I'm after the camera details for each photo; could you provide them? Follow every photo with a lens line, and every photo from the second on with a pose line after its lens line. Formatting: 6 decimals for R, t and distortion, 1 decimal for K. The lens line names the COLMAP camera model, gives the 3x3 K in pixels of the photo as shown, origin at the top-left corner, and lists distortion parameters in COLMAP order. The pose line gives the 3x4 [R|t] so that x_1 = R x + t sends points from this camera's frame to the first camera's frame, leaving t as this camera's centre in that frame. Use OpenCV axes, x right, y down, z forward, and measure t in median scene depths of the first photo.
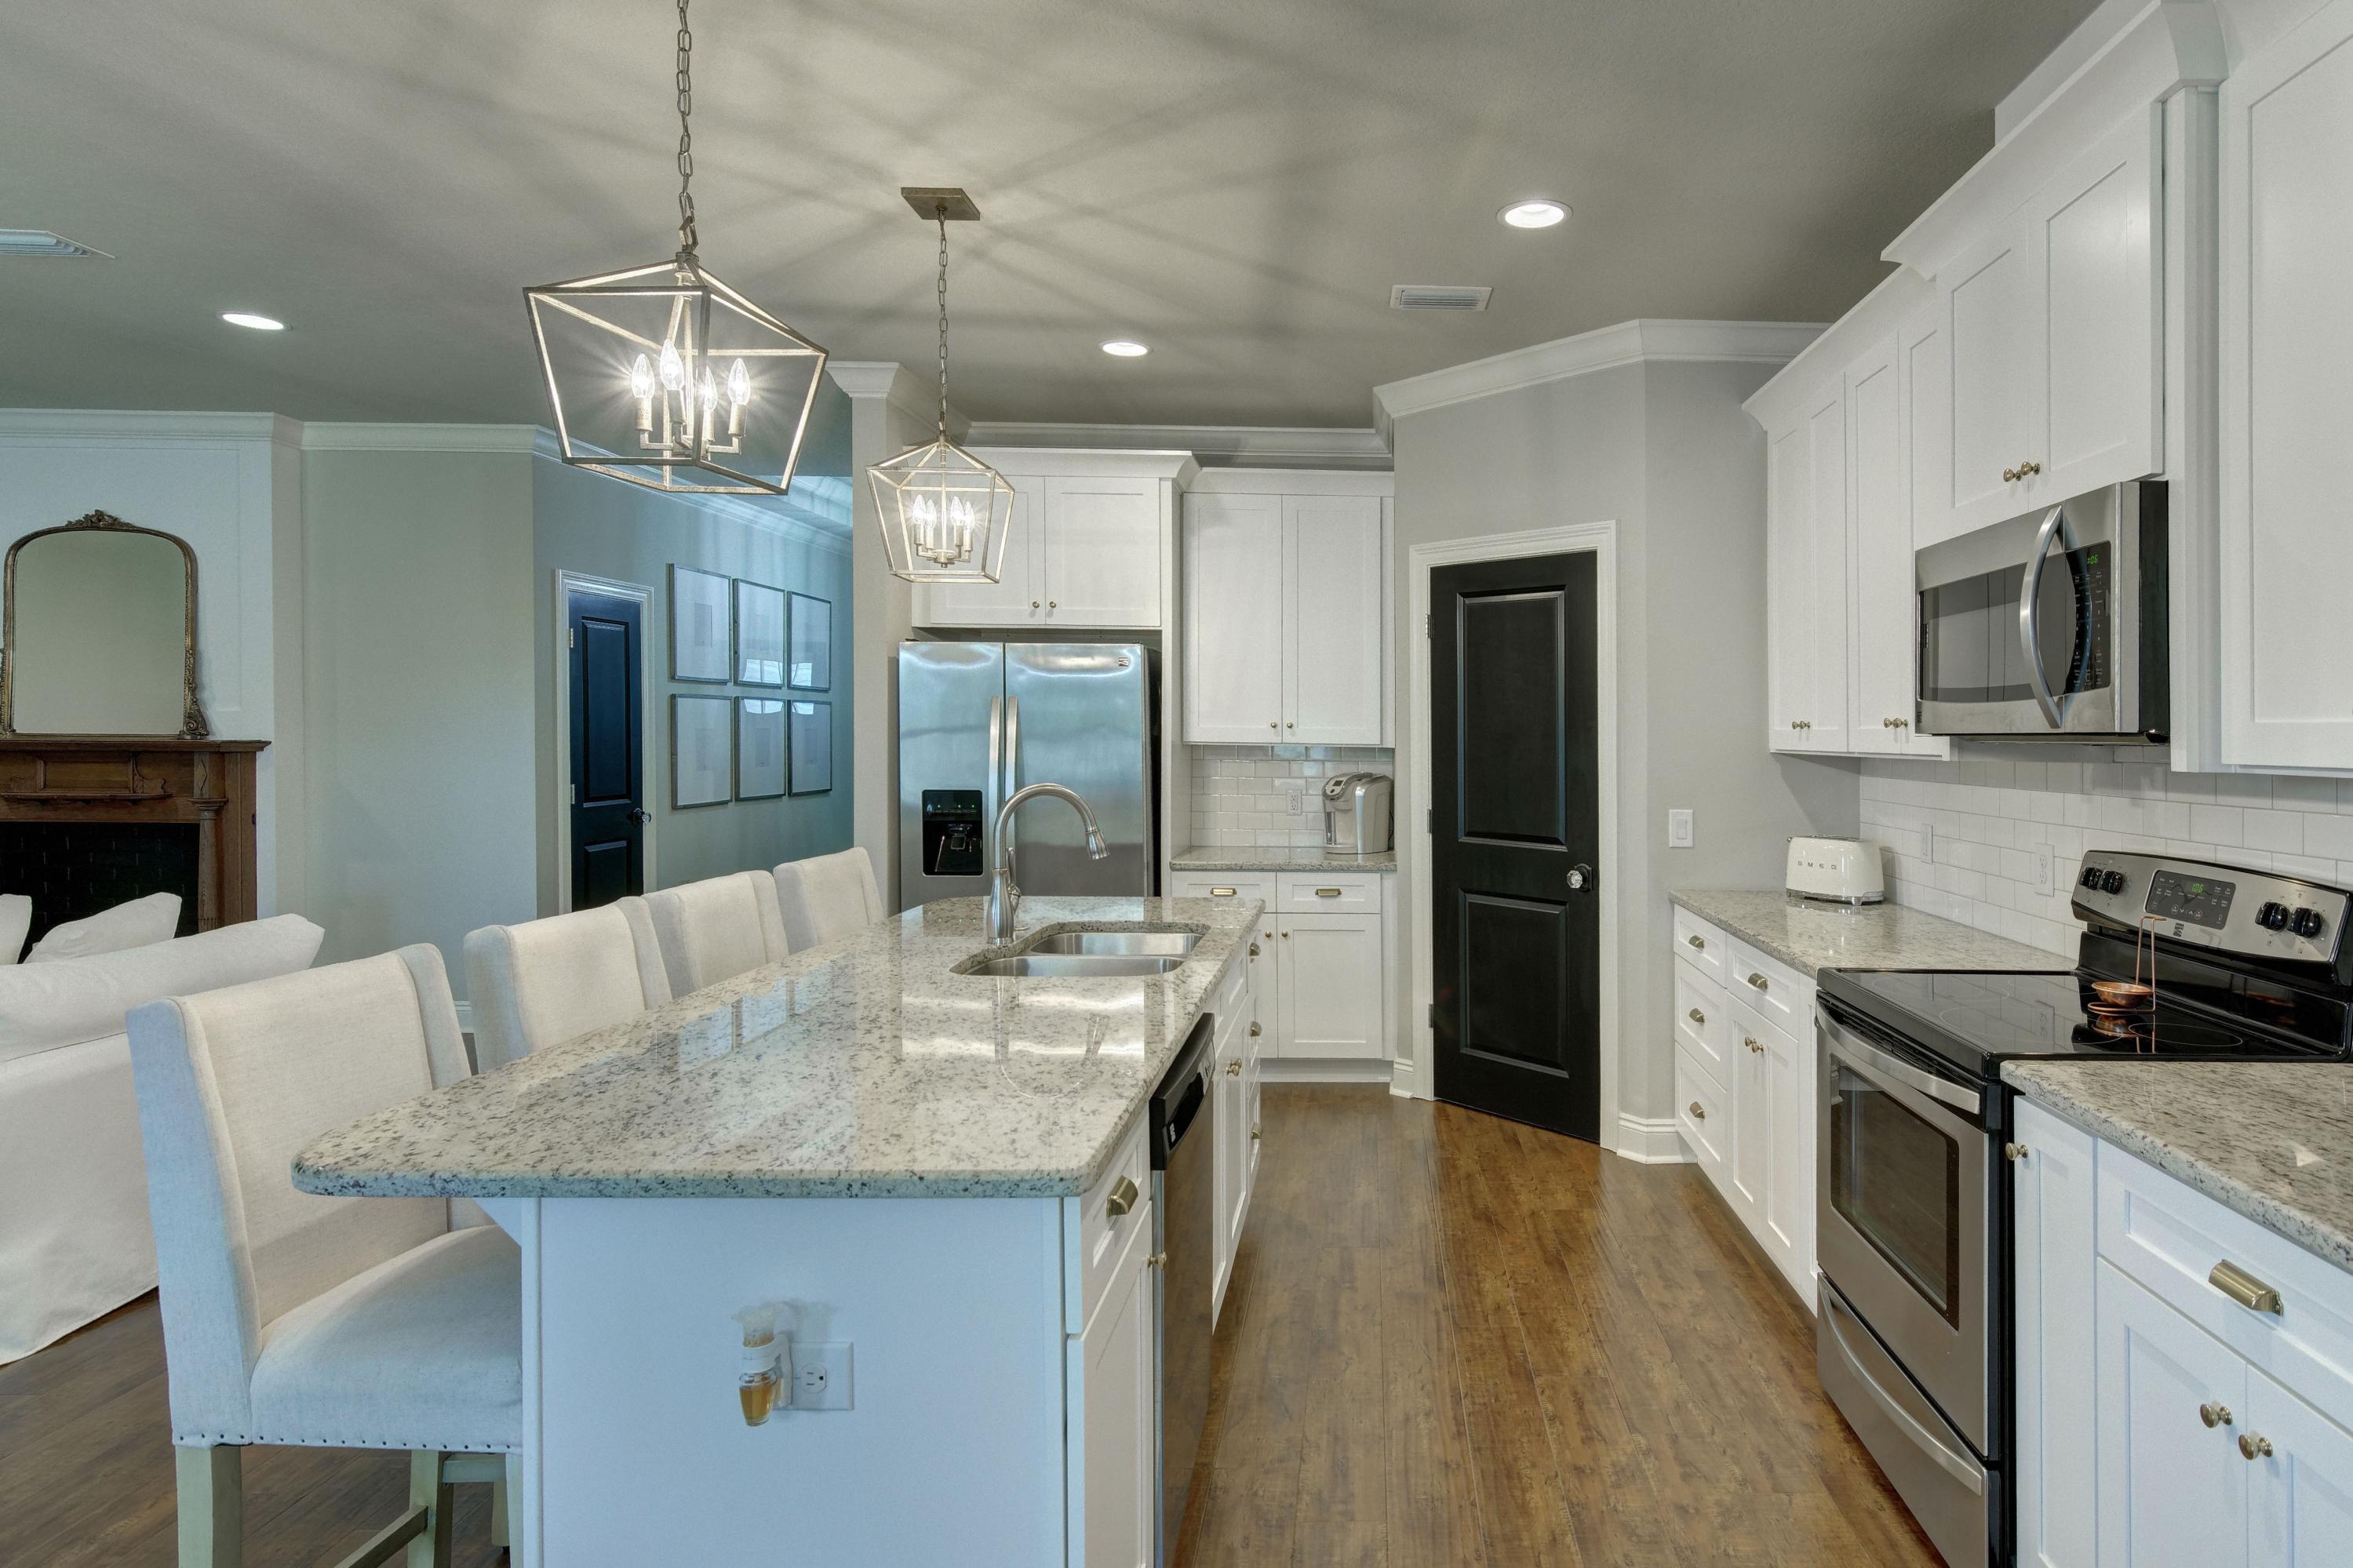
lens RADIAL K [[1288.0, 0, 1387.0], [0, 1288.0, 743.9], [0, 0, 1]] dist [0.015771, 0.000082]
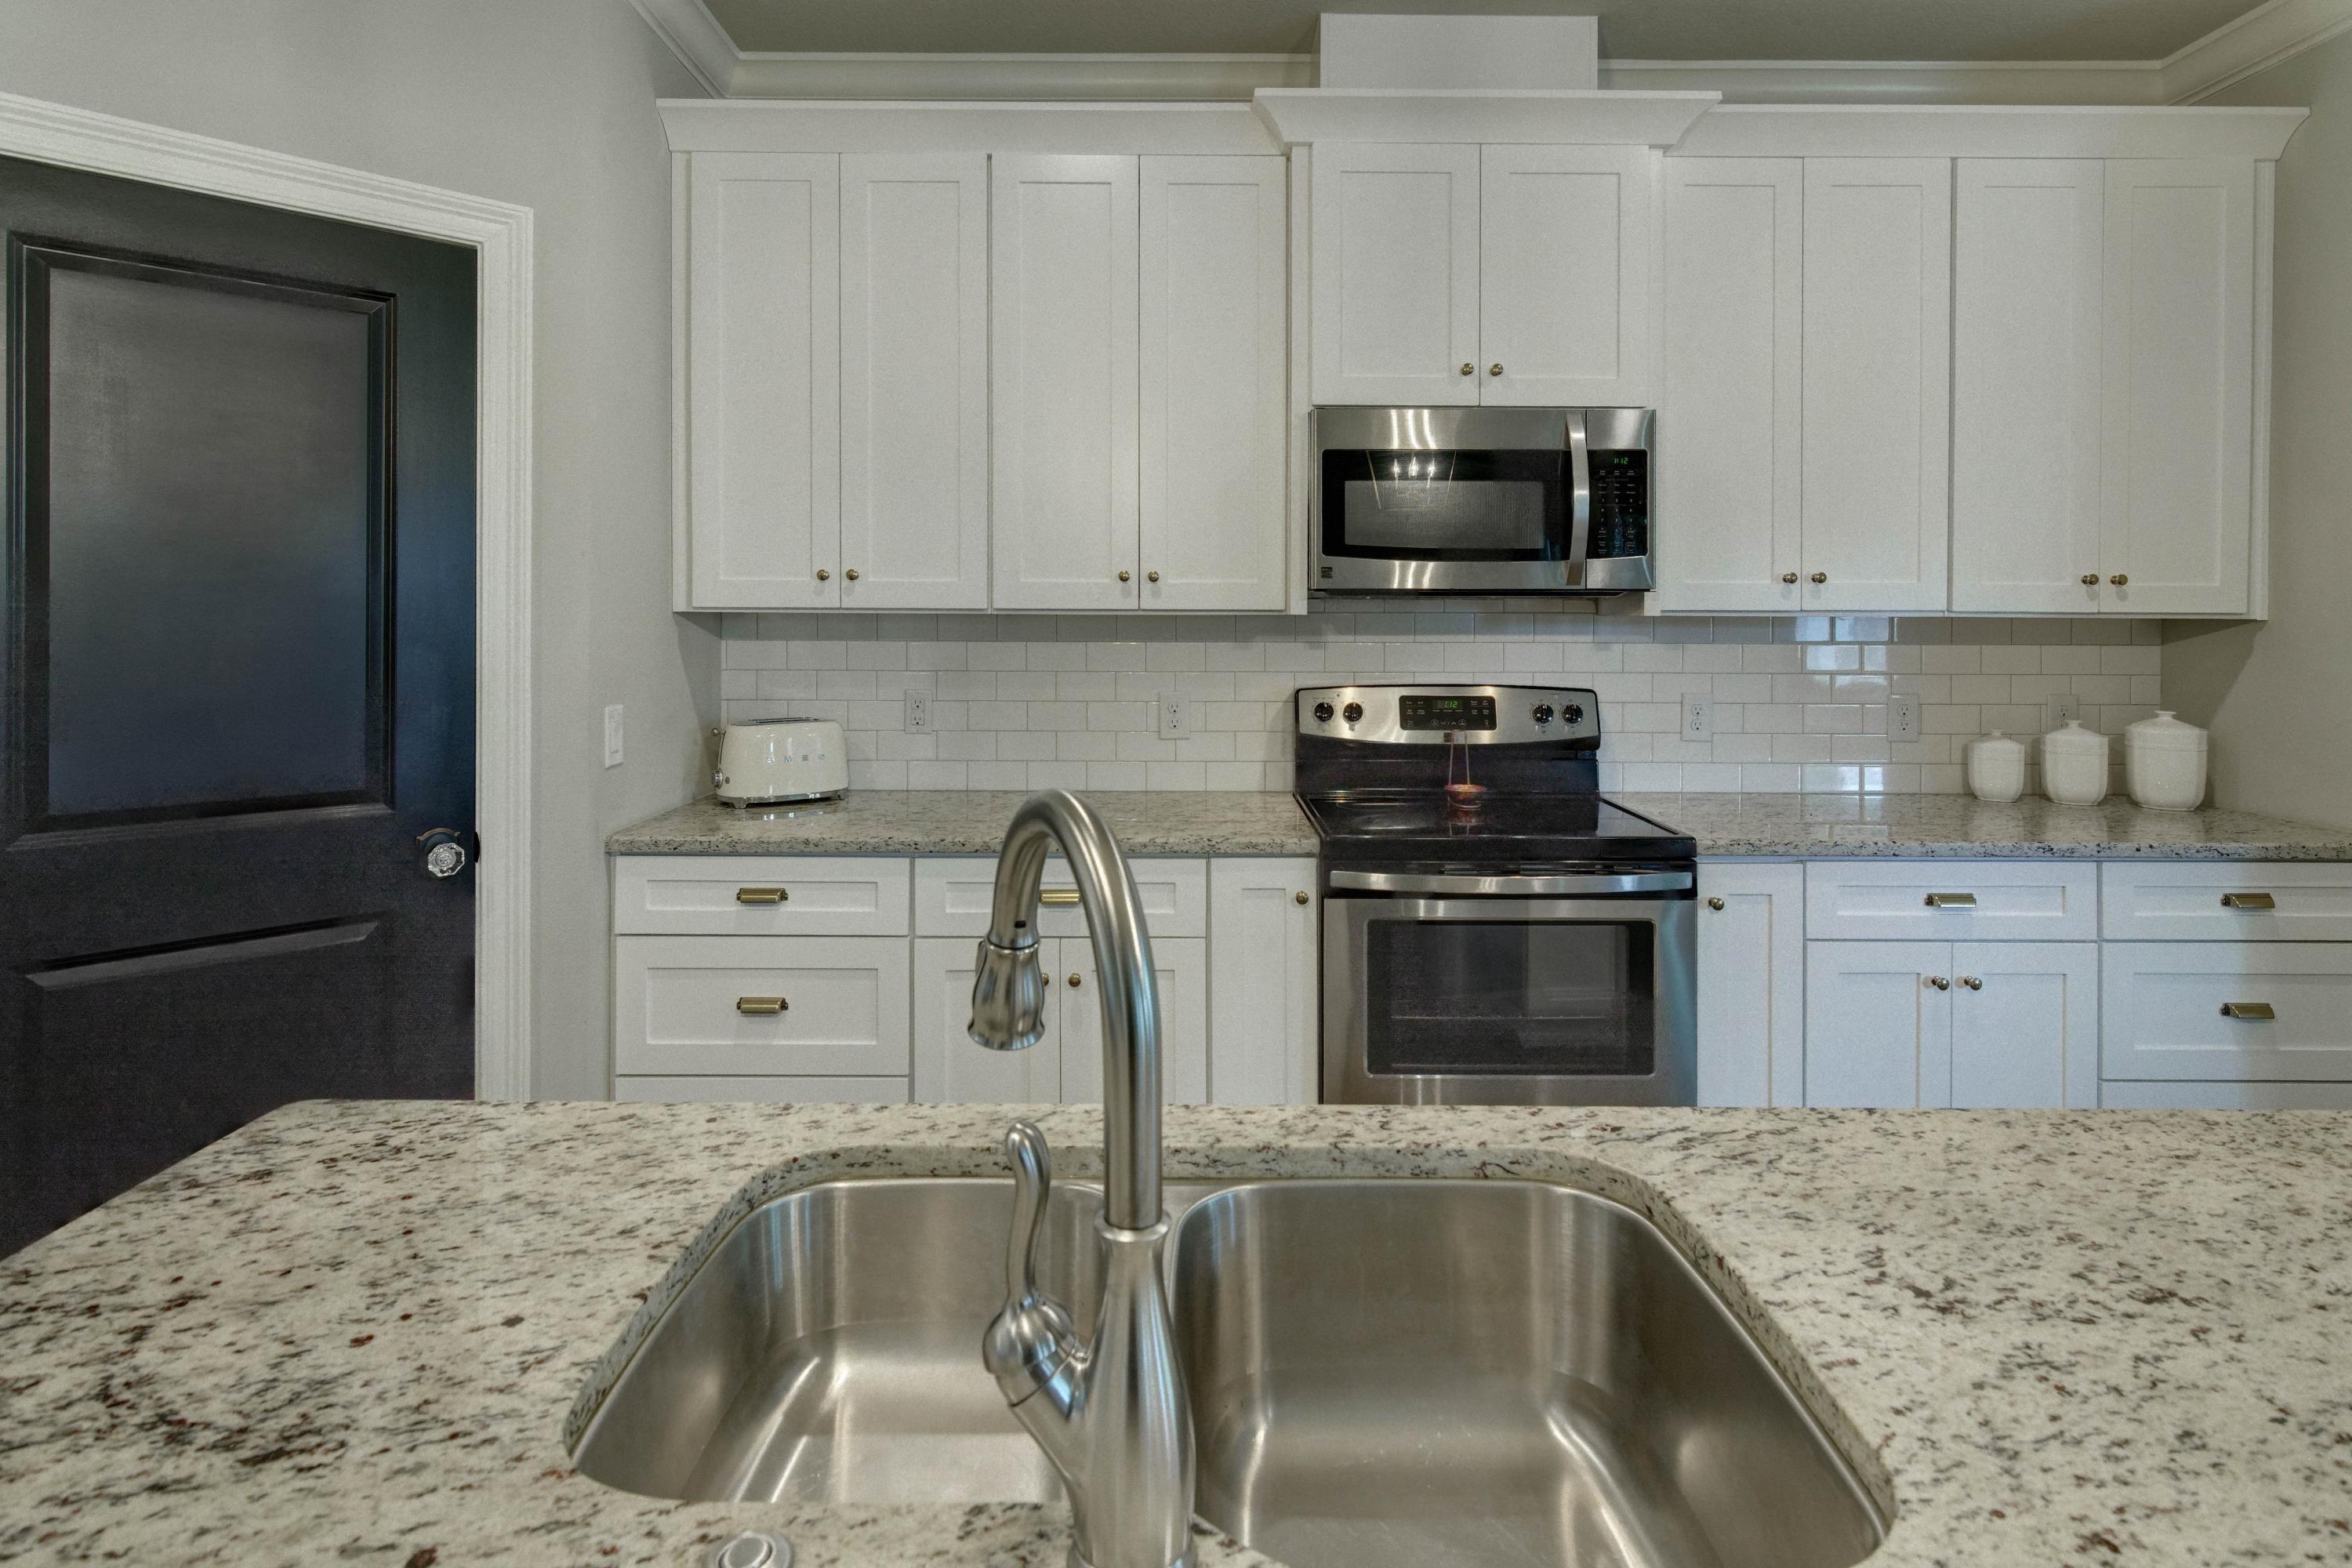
lens RADIAL K [[1216.5, 0, 1178.6], [0, 1216.5, 610.6], [0, 0, 1]] dist [0.002955, -0.001166]
pose [[0.015649, -0.017783, 0.999719, -0.296771], [0.004561, 0.999833, 0.017714, -0.004223], [-0.999867, 0.004283, 0.015728, 0.584265]]
